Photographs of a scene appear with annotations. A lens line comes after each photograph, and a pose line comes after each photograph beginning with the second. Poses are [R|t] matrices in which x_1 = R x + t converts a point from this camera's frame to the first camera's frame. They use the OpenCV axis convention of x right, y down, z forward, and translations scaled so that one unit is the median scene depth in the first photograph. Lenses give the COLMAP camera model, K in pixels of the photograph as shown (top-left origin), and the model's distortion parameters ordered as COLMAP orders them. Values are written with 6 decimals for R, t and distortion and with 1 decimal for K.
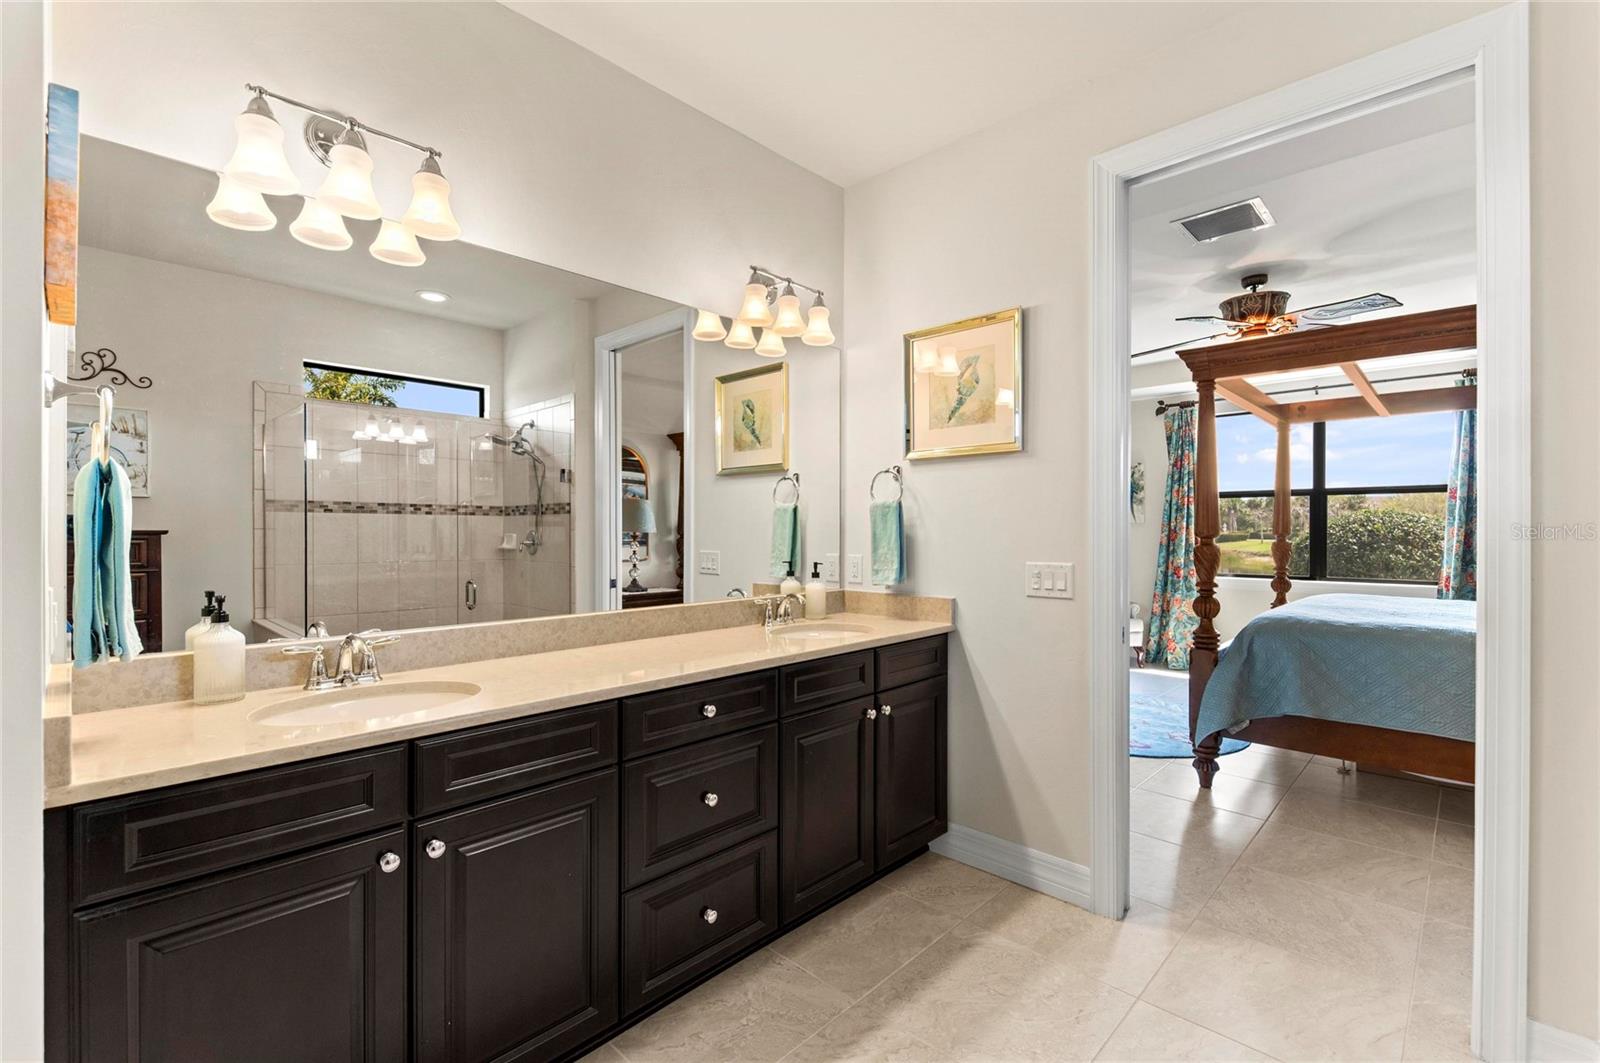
lens RADIAL K [[708.7, 0, 798.7], [0, 708.7, 527.0], [0, 0, 1]] dist [0.010864, -0.000909]
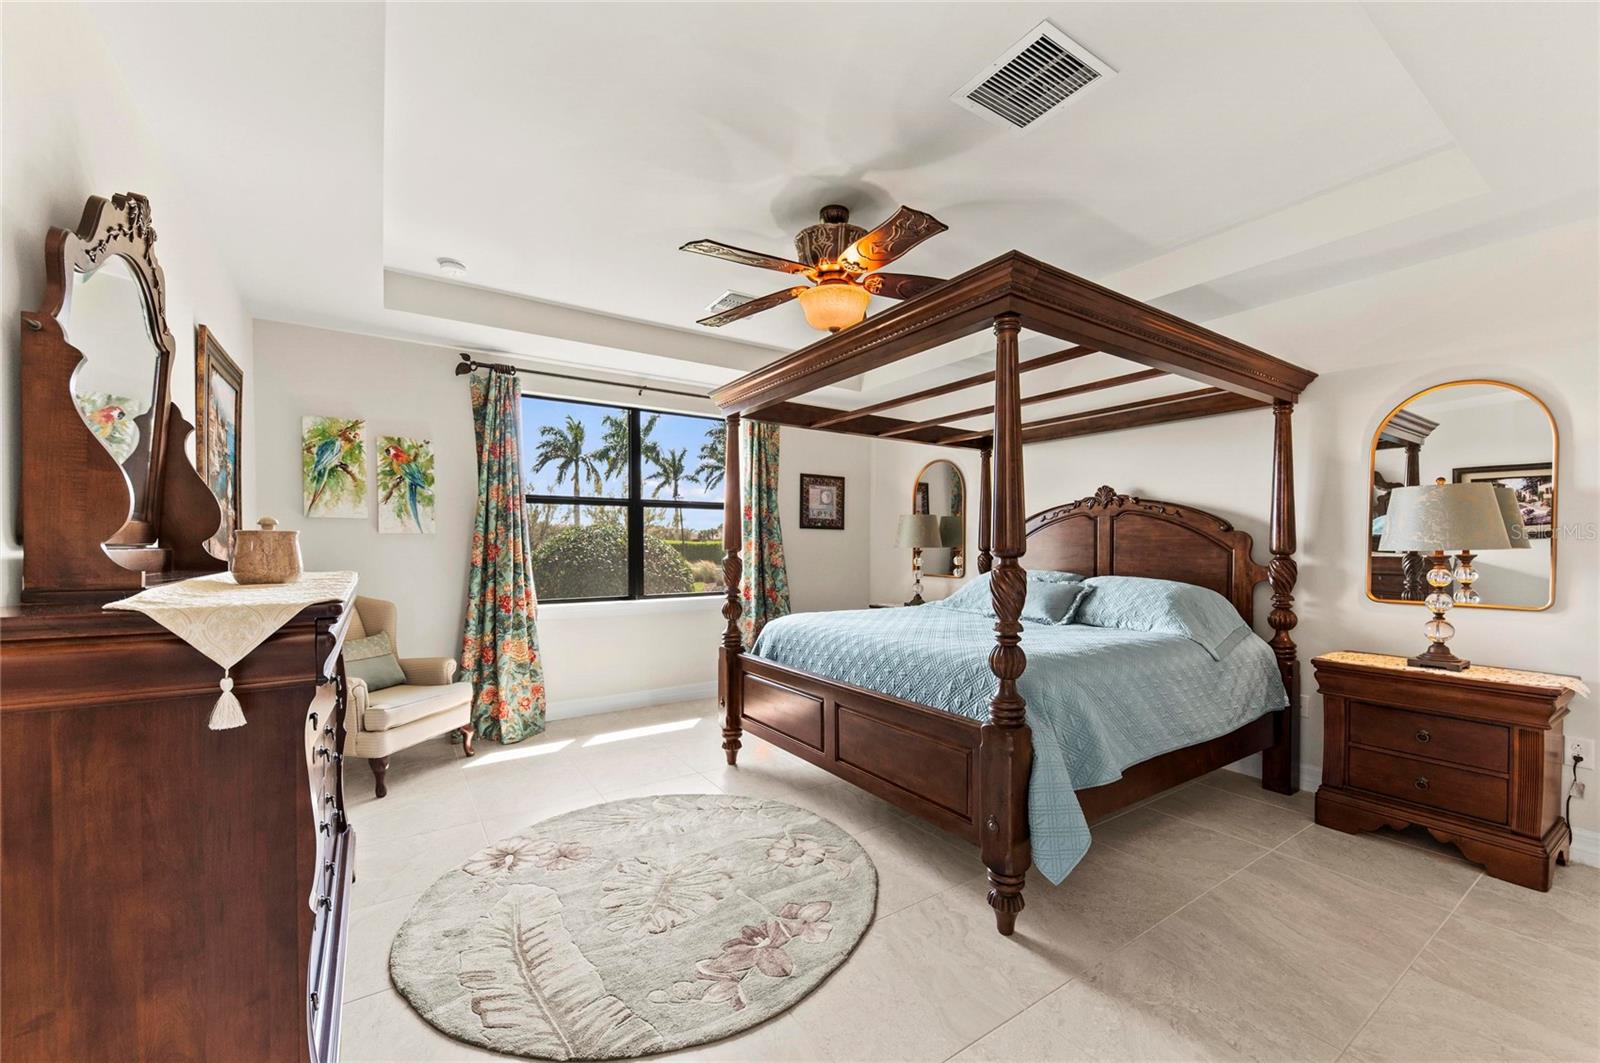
lens RADIAL K [[631.6, 0, 817.5], [0, 631.6, 556.6], [0, 0, 1]] dist [0.005946, -0.003339]
pose [[0.204832, -0.021371, 0.978564, -0.028683], [-0.002829, 0.999745, 0.022426, 0.002143], [-0.978793, -0.007362, 0.204719, 0.929738]]
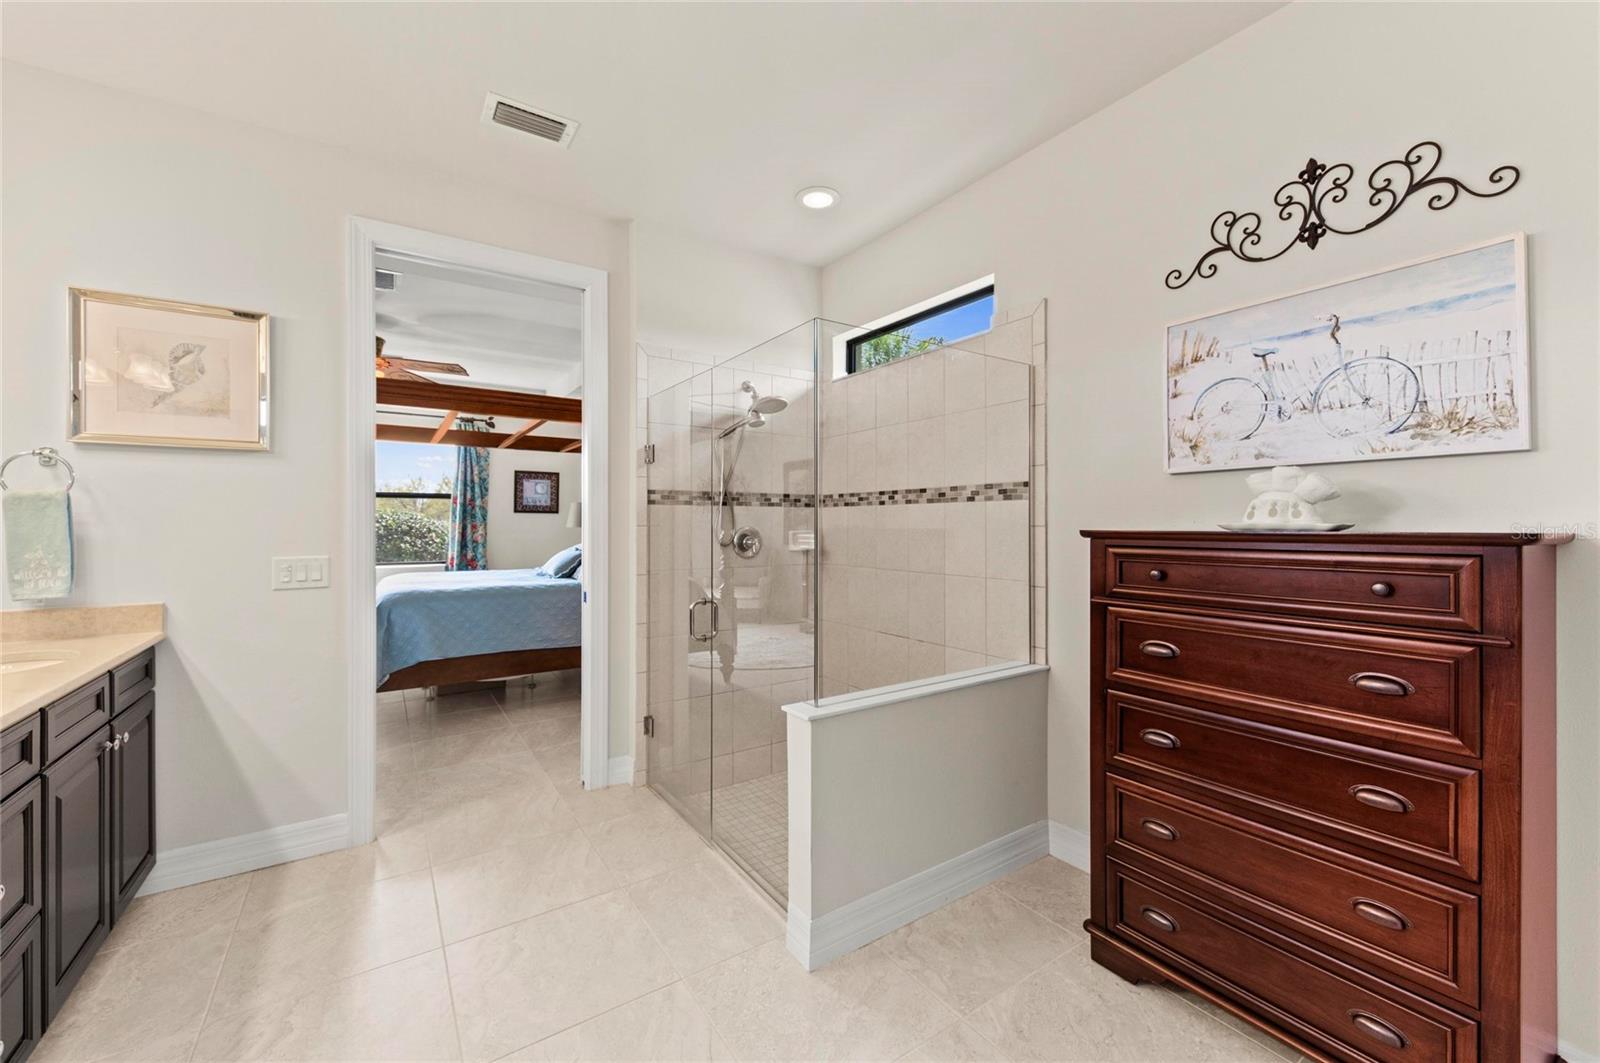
lens RADIAL K [[631.6, 0, 822.3], [0, 631.6, 516.8], [0, 0, 1]] dist [0.005946, -0.003339]
pose [[0.194079, 0.007438, 0.980958, -0.279665], [0.001752, 0.999967, -0.007929, -0.001417], [-0.980984, 0.003258, 0.194059, 0.011743]]
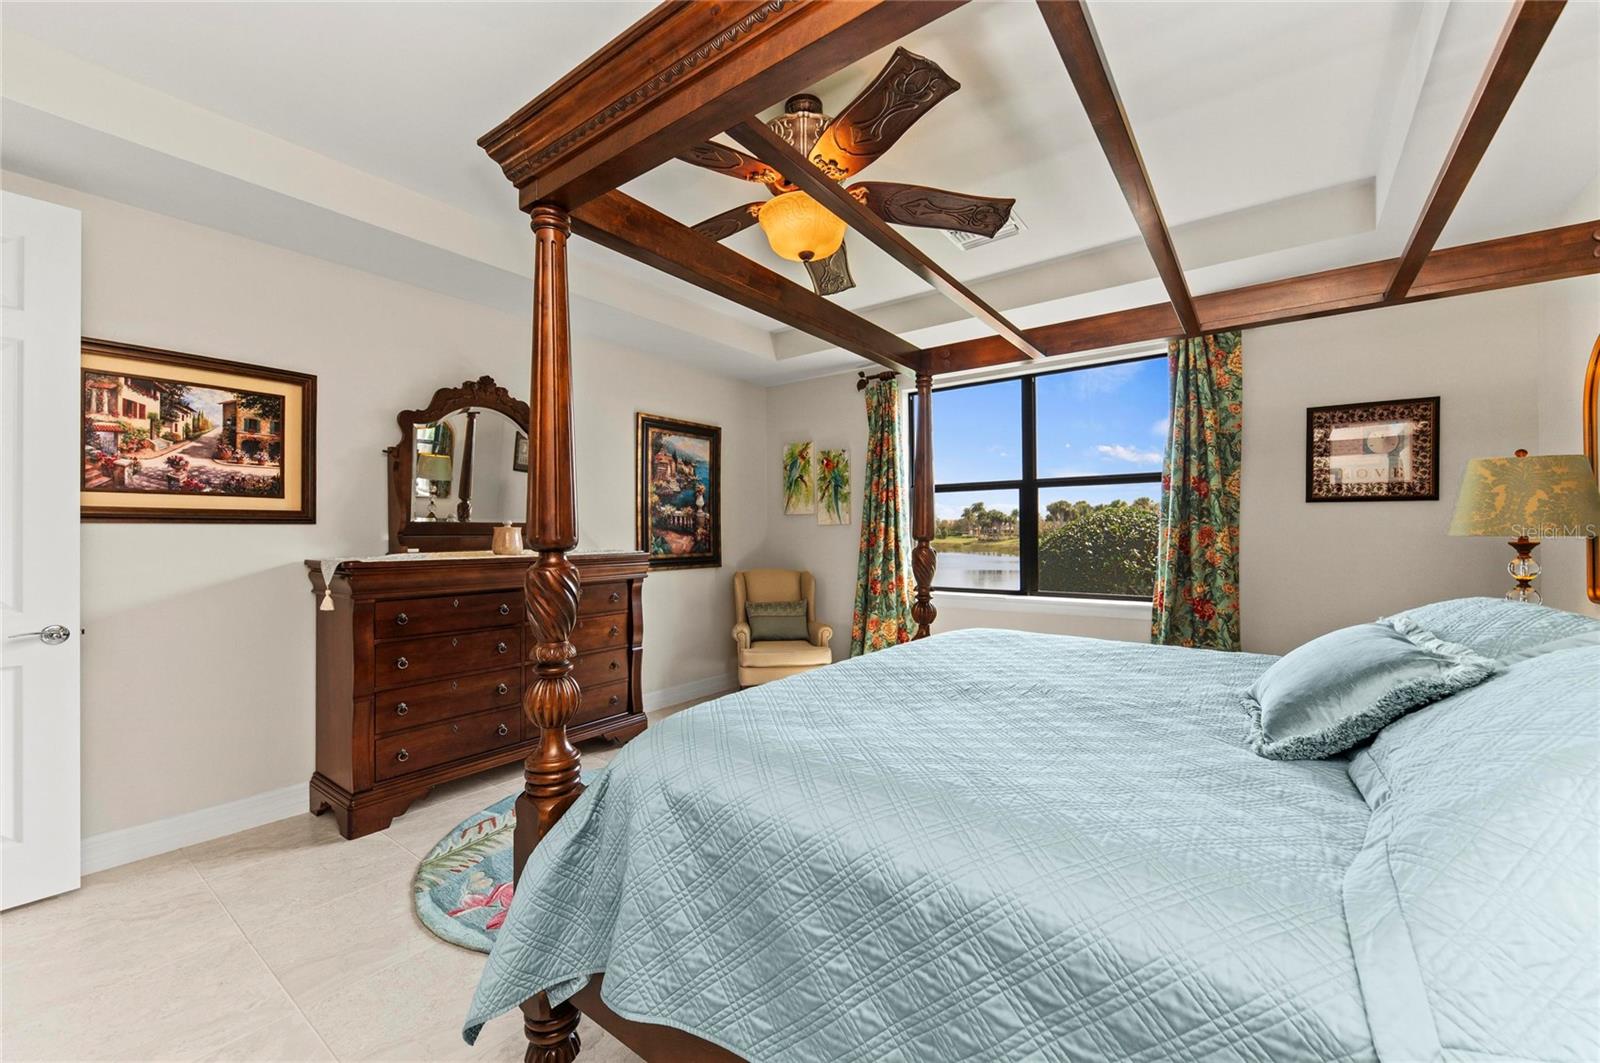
lens RADIAL K [[631.6, 0, 799.4], [0, 631.6, 529.8], [0, 0, 1]] dist [0.005946, -0.003339]
pose [[0.993377, -0.006564, 0.114716, 0.606492], [0.006863, 0.999974, -0.002212, 0.002863], [-0.114699, 0.002984, 0.993396, 0.509628]]
